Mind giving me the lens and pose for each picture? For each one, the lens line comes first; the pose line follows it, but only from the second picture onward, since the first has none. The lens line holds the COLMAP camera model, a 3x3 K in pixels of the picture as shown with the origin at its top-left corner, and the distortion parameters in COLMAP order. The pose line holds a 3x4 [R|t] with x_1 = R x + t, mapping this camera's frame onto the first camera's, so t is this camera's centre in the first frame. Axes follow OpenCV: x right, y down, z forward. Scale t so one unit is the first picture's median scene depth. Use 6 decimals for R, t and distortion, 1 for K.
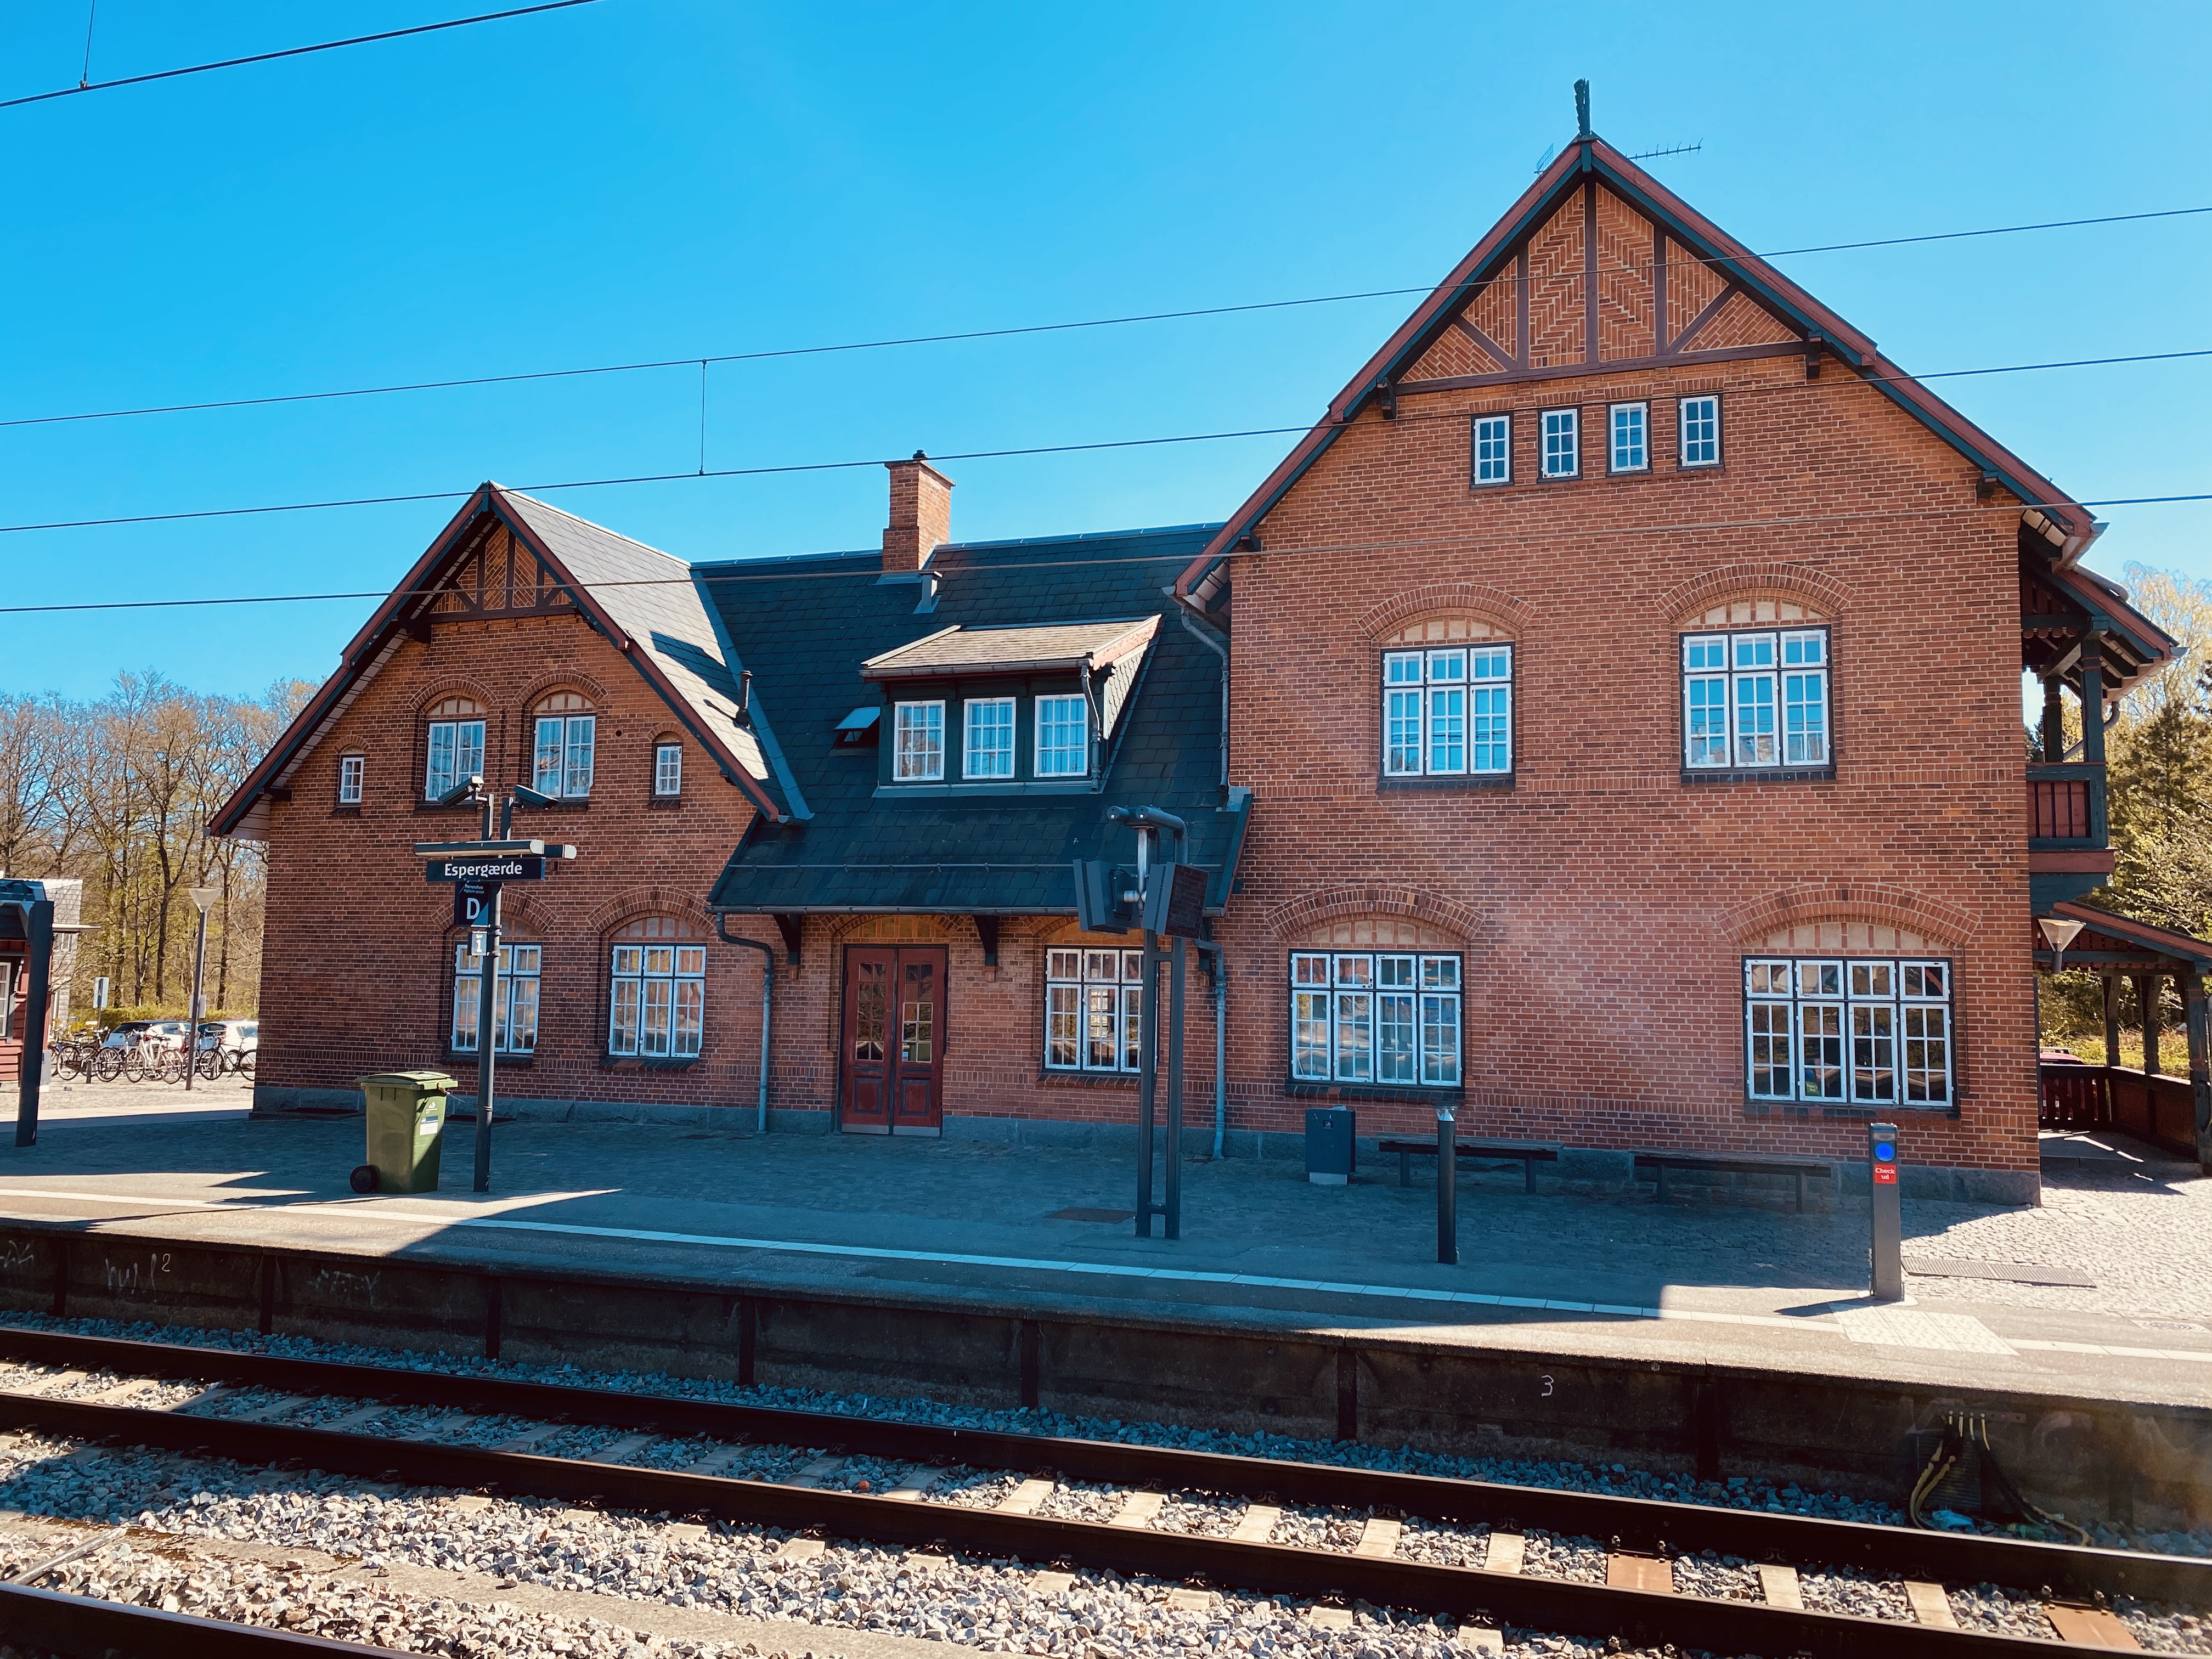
lens RADIAL K [[1681.6, 0, 1115.4], [0, 1681.6, 827.4], [0, 0, 1]] dist [0.020254, -0.004181]
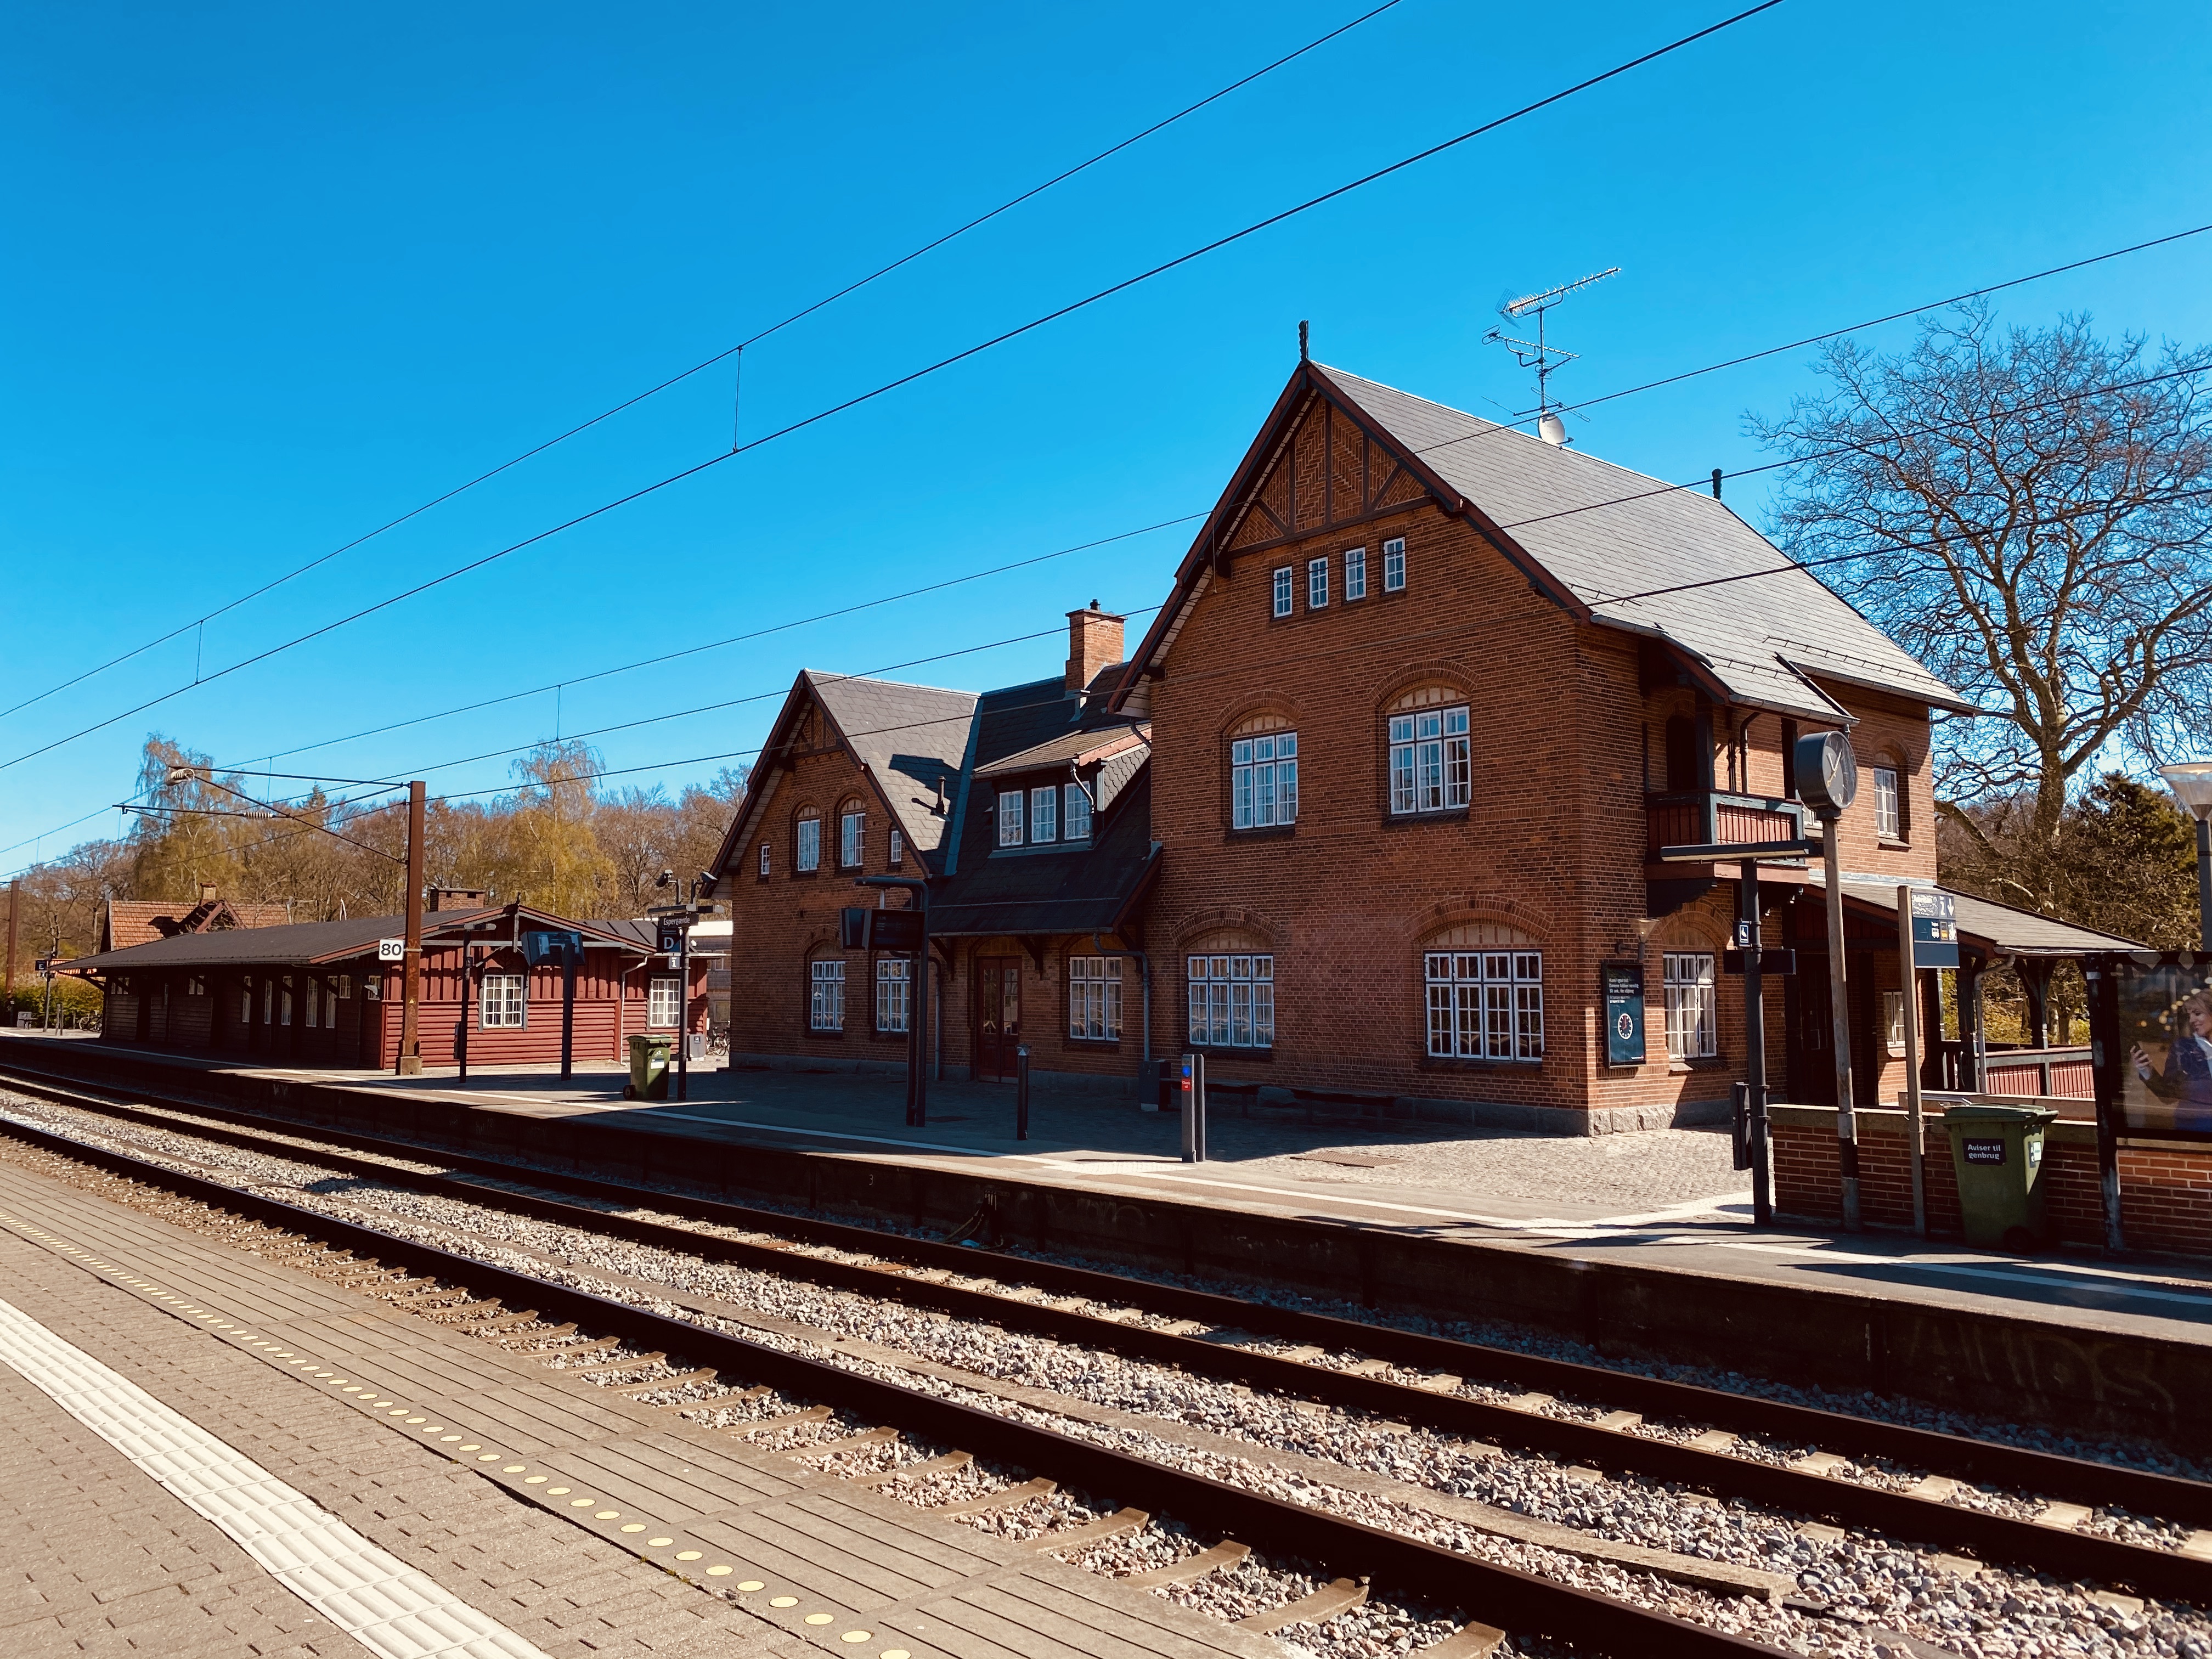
lens RADIAL K [[1681.6, 0, 1085.3], [0, 1681.6, 835.2], [0, 0, 1]] dist [0.020254, -0.004181]
pose [[0.864458, -0.059192, -0.499208, 0.764552], [0.059237, 0.998119, -0.015770, -0.011196], [0.499203, -0.015939, 0.866338, -0.288467]]
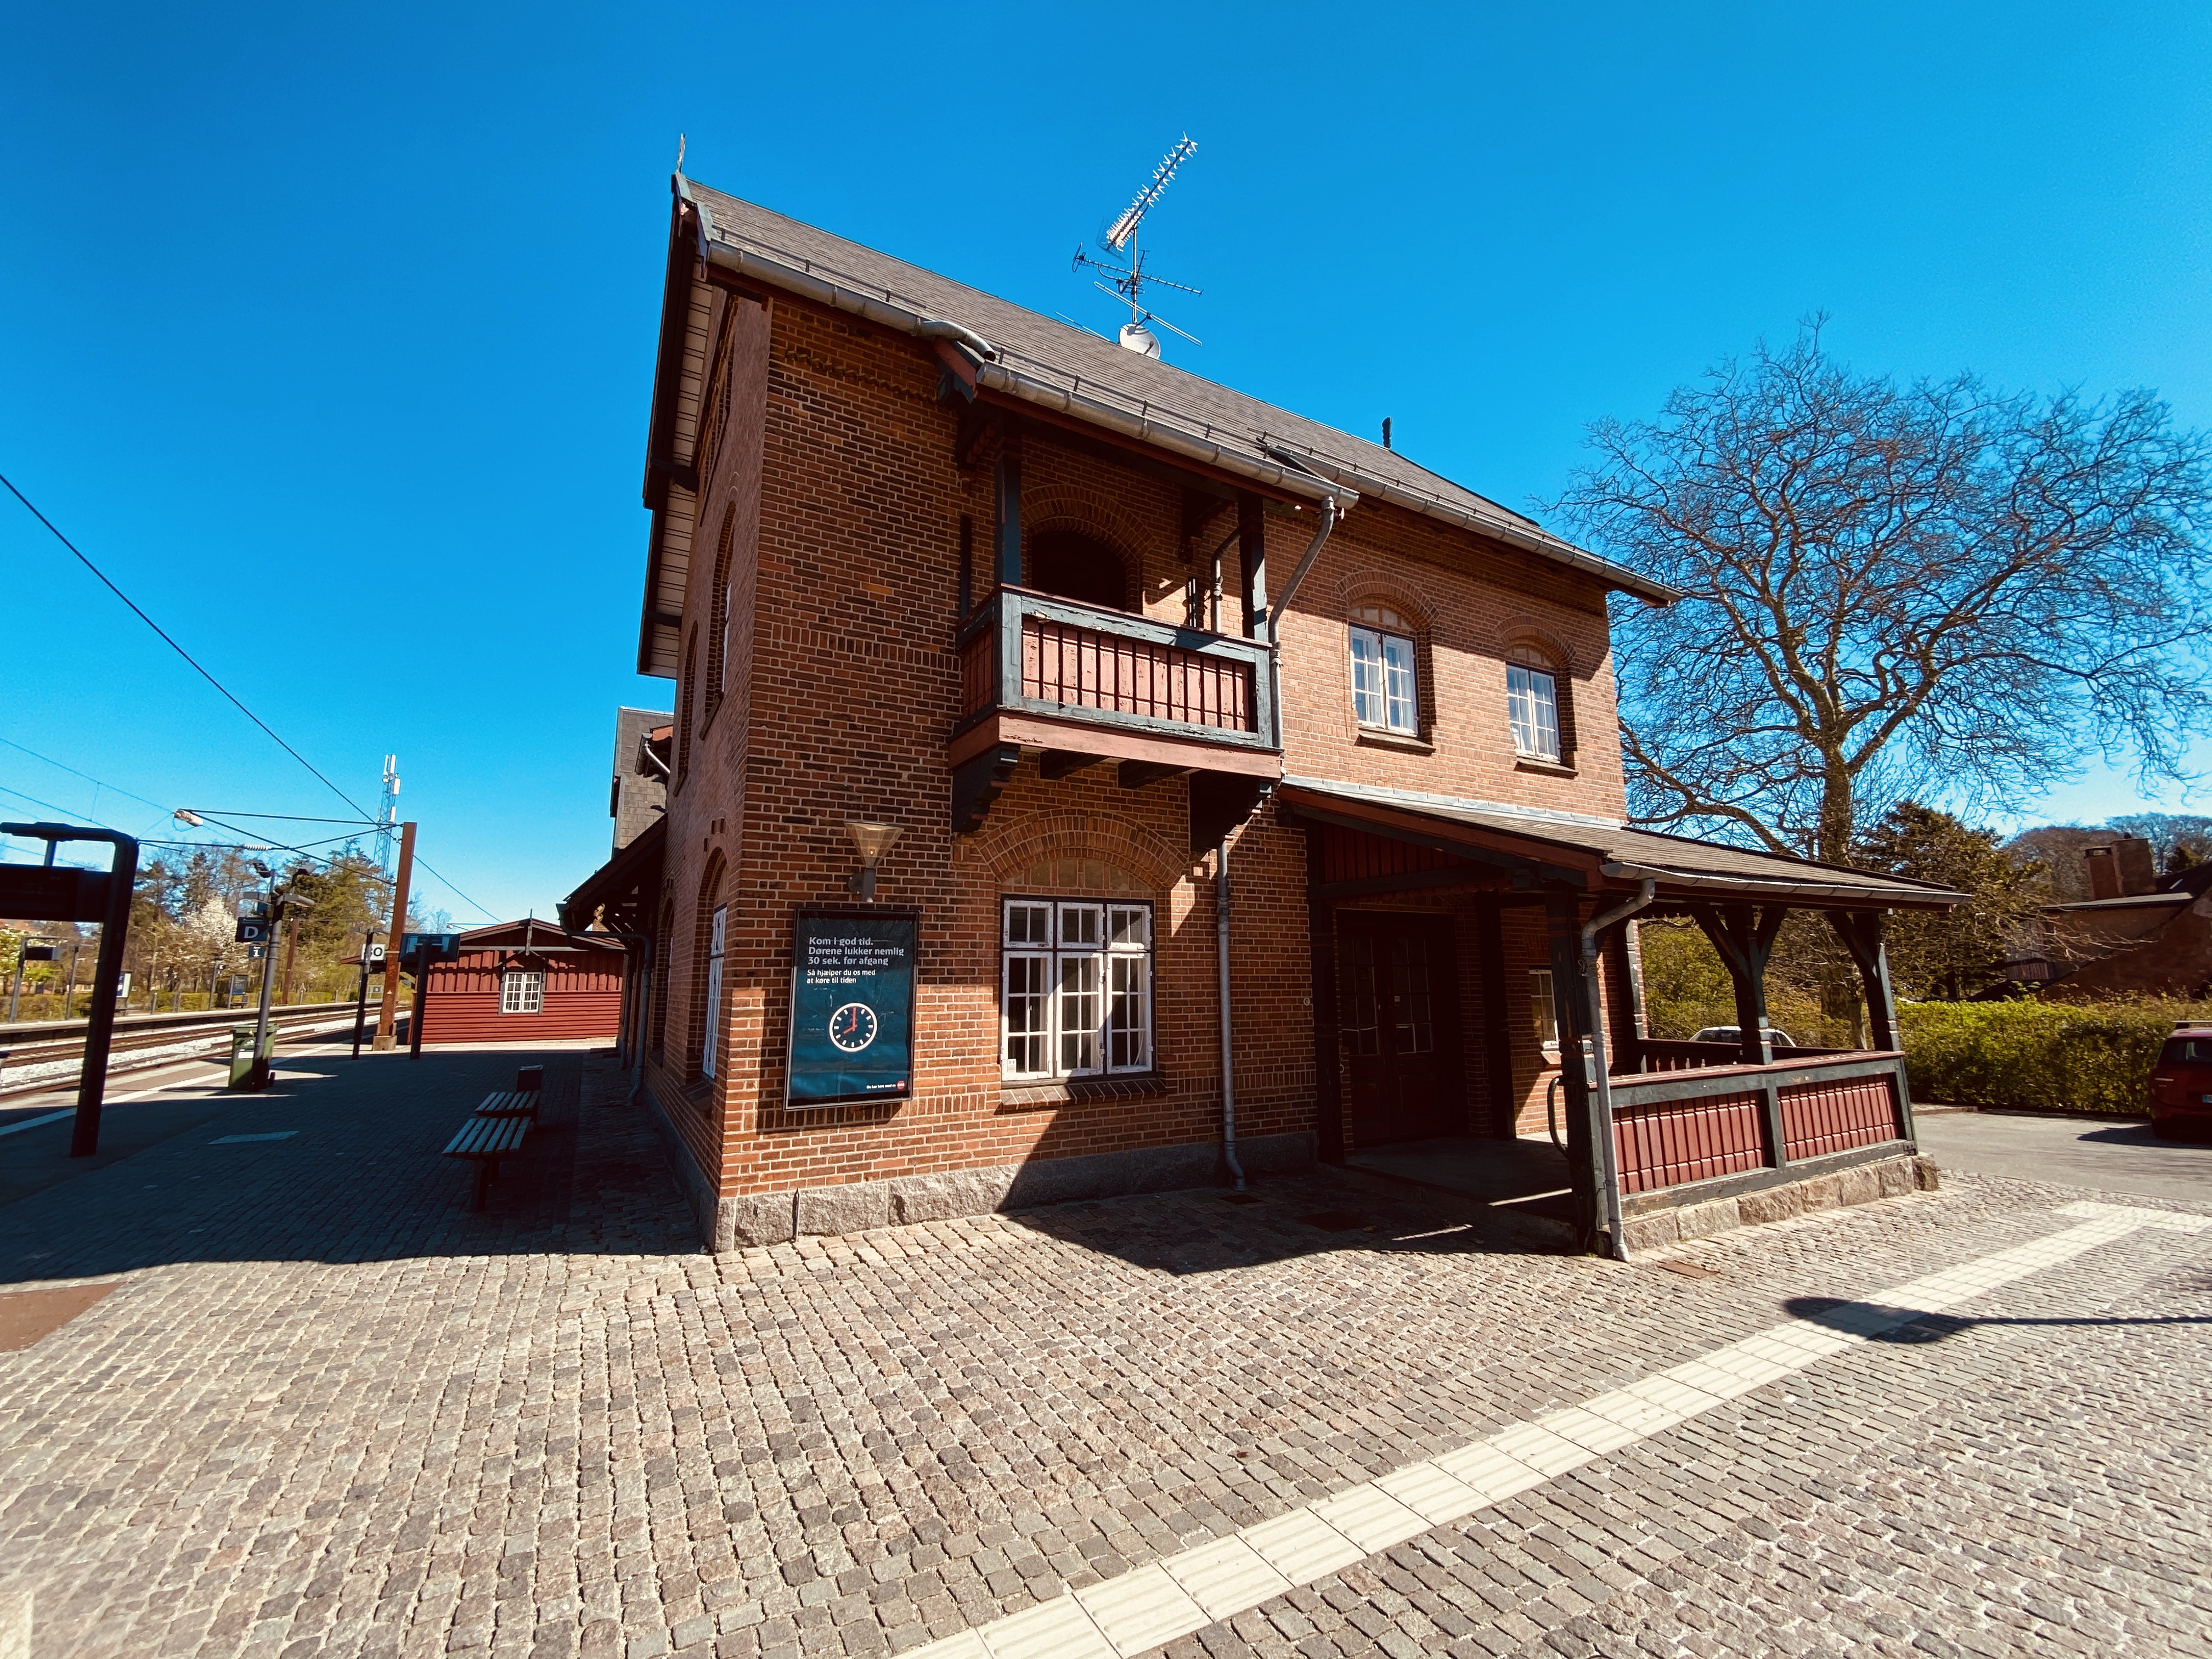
lens RADIAL K [[889.7, 0, 1116.4], [0, 889.7, 839.3], [0, 0, 1]] dist [0.002266, -0.008635]
pose [[0.752021, -0.124857, -0.647205, 0.794173], [0.076114, 0.991776, -0.102890, 0.102397], [0.654729, 0.028114, 0.755341, 0.770405]]
